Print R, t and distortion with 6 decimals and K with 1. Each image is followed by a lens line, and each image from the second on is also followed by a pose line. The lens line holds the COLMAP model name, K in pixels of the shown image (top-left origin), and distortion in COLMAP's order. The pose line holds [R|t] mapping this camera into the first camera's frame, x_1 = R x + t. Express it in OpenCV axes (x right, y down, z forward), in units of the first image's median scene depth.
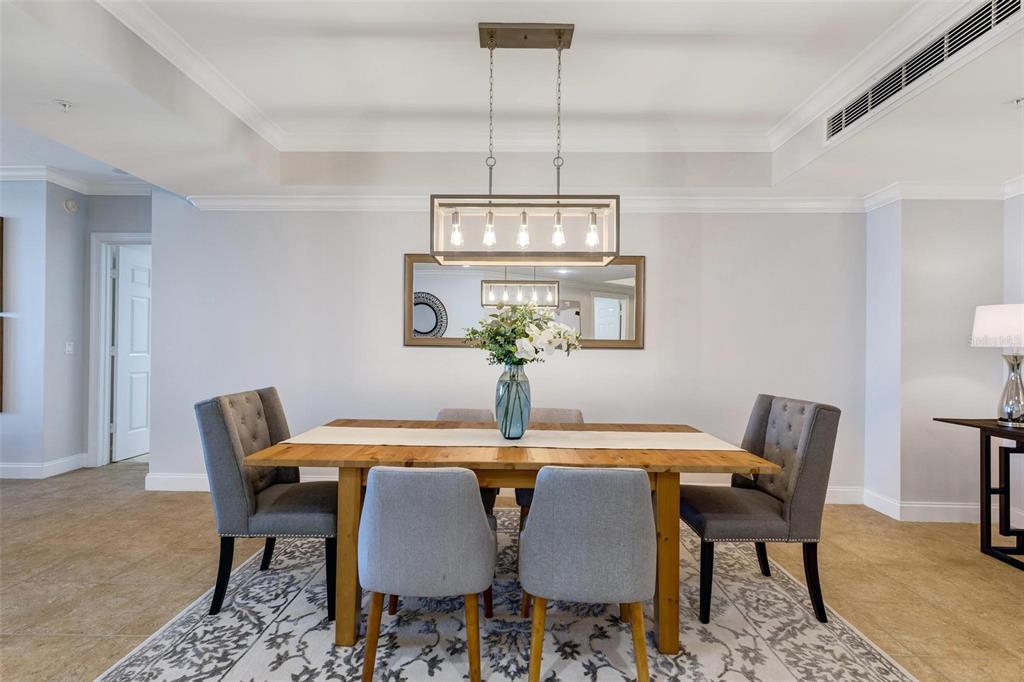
lens RADIAL K [[459.9, 0, 510.9], [0, 459.9, 348.0], [0, 0, 1]] dist [0.003088, 0.000666]
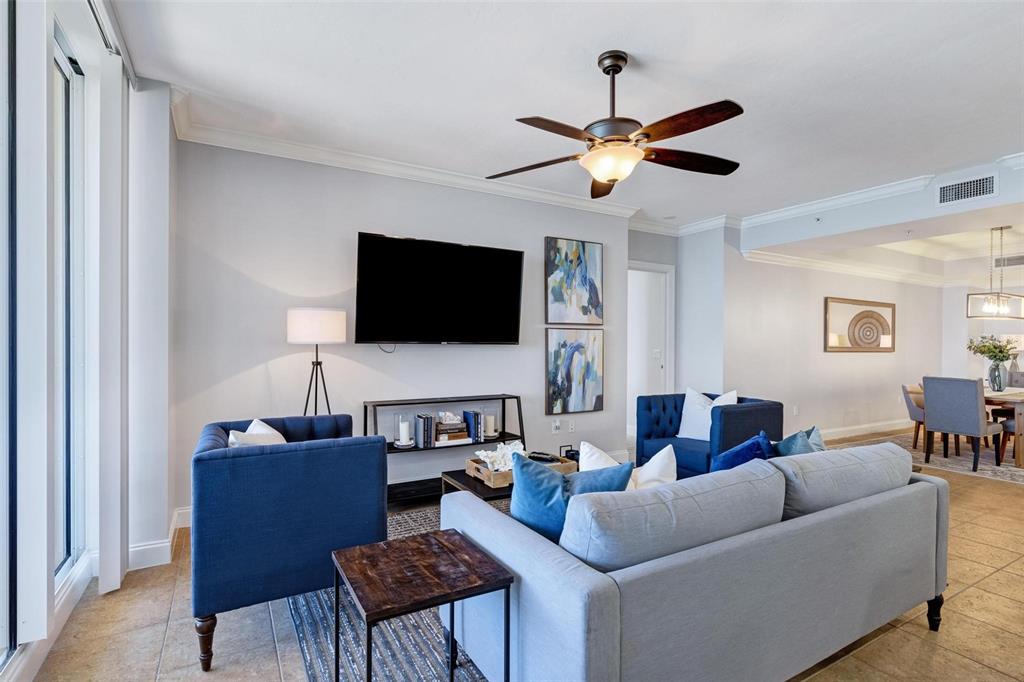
lens RADIAL K [[498.6, 0, 510.6], [0, 498.6, 345.4], [0, 0, 1]] dist [-0.001039, -0.000169]
pose [[0.861766, -0.001153, 0.507305, -3.490897], [0.000168, 0.999998, 0.001988, -0.050585], [-0.507307, -0.001627, 0.861764, 0.039316]]
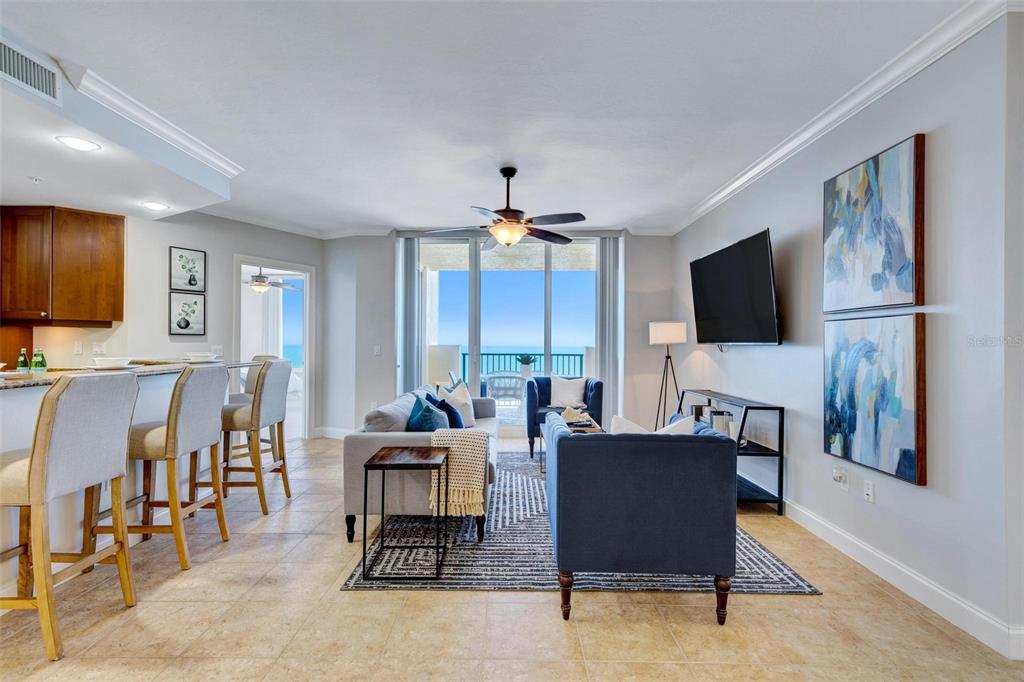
lens RADIAL K [[476.6, 0, 507.1], [0, 476.6, 341.8], [0, 0, 1]] dist [0.007361, 0.000369]
pose [[0.005681, -0.004953, -0.999972, -0.943002], [-0.010283, 0.999935, -0.005012, -0.043867], [0.999931, 0.010311, 0.005629, 0.892407]]
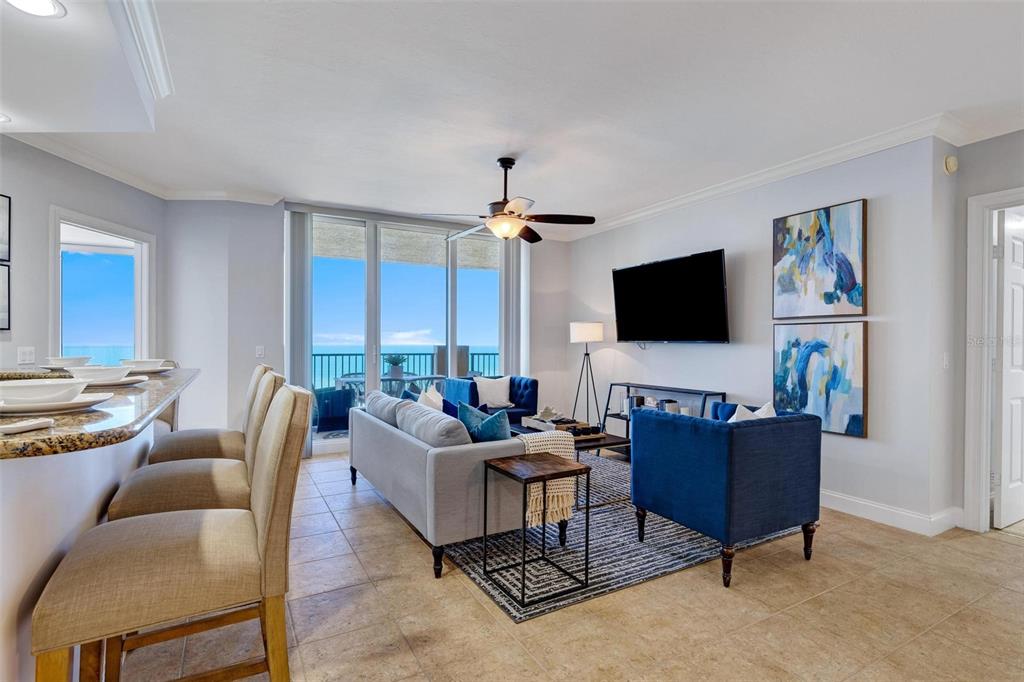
lens RADIAL K [[498.6, 0, 510.6], [0, 498.6, 345.4], [0, 0, 1]] dist [-0.001039, -0.000169]
pose [[0.506848, 0.004332, -0.862025, -1.182531], [-0.006308, 0.999979, 0.001317, -0.038317], [0.862012, 0.004770, 0.506865, 0.015708]]
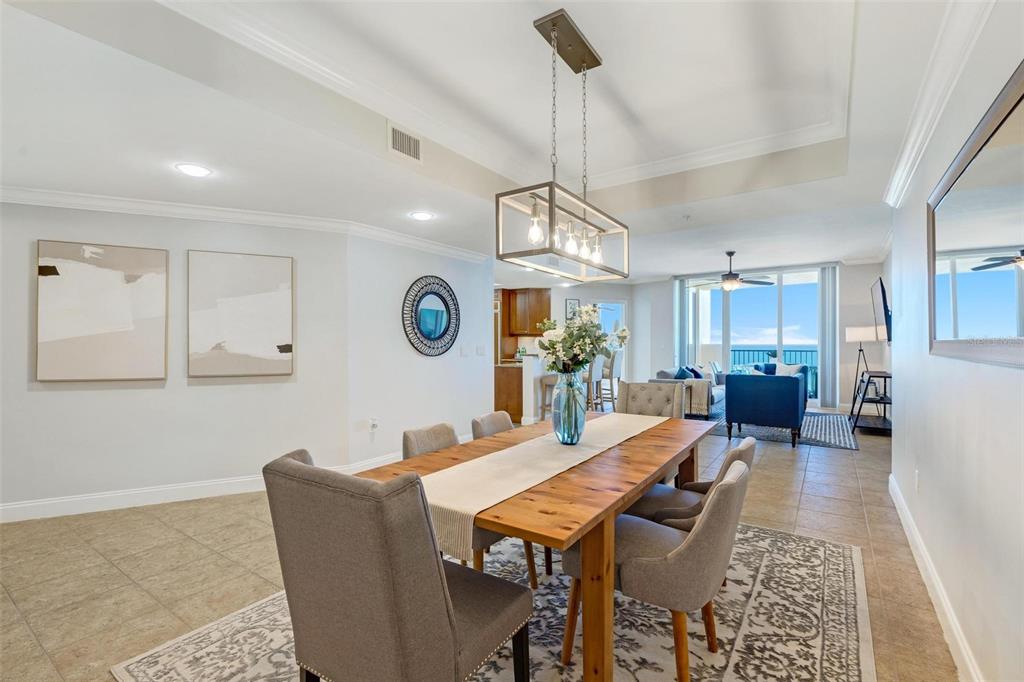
lens RADIAL K [[446.5, 0, 491.3], [0, 446.5, 353.1], [0, 0, 1]] dist [-0.019940, 0.000110]
pose [[-0.590981, 0.016052, -0.806525, 0.890040], [-0.004046, 0.999730, 0.022862, -0.029957], [0.806675, 0.016774, -0.590757, 1.404281]]
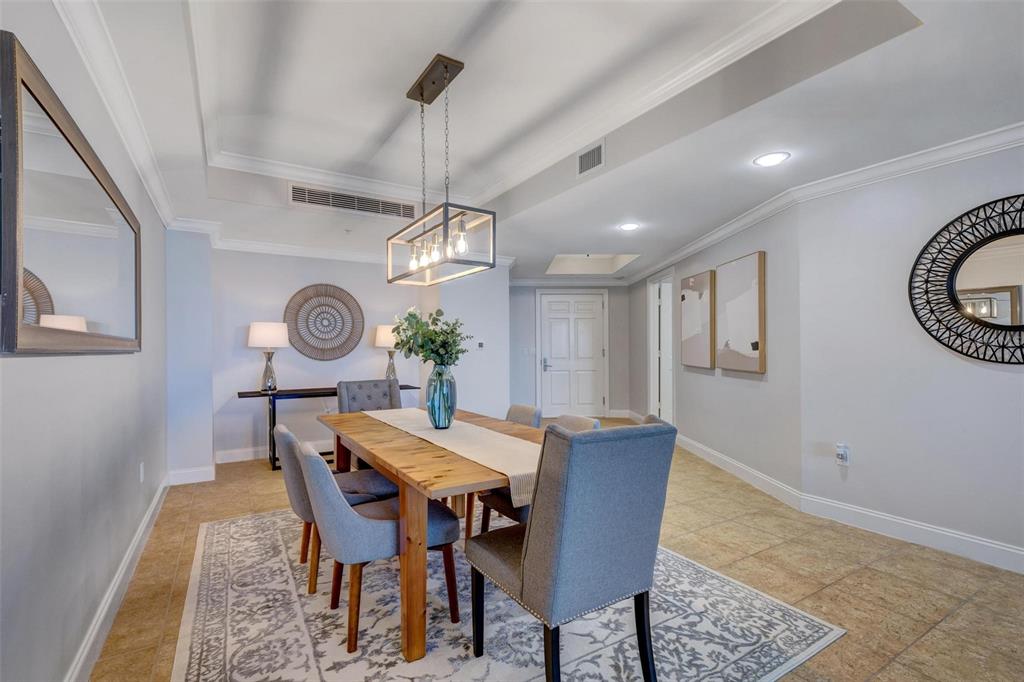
lens RADIAL K [[467.0, 0, 511.1], [0, 467.0, 335.9], [0, 0, 1]] dist [0.003368, 0.000157]
pose [[-0.536743, 0.016477, 0.843585, -1.057346], [0.003204, 0.999842, -0.017491, -0.014047], [-0.843740, -0.006685, -0.536711, 1.450770]]
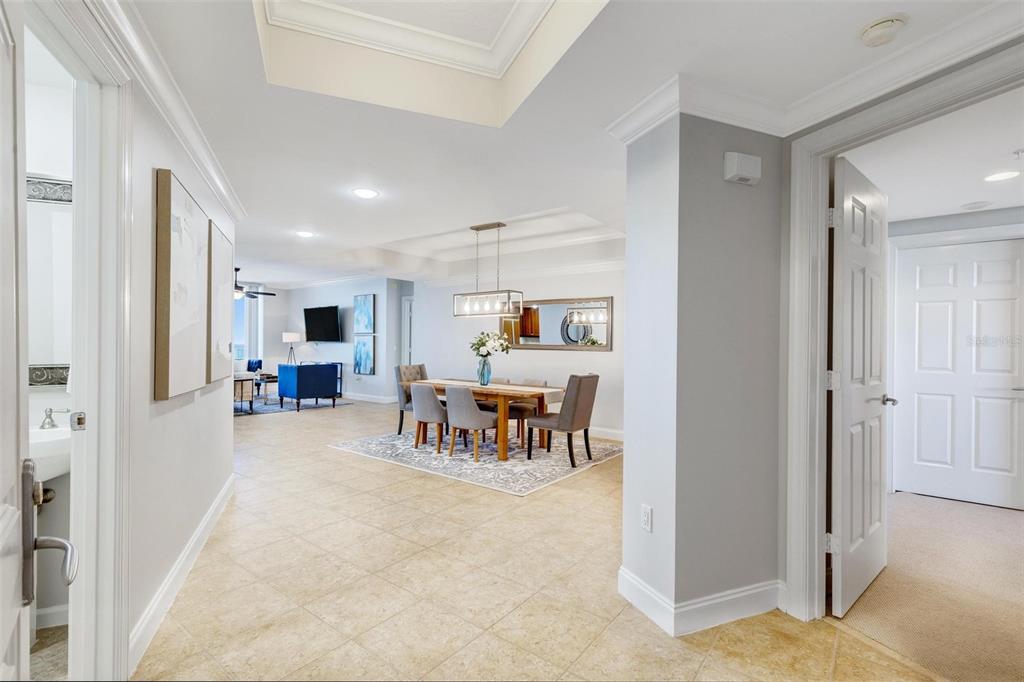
lens RADIAL K [[470.9, 0, 521.2], [0, 470.9, 344.7], [0, 0, 1]] dist [0.001277, 0.000078]
pose [[0.816622, 0.002281, -0.577169, 1.719591], [-0.009472, 0.999910, -0.009450, -0.003018], [0.577096, 0.013184, 0.816570, -1.031865]]
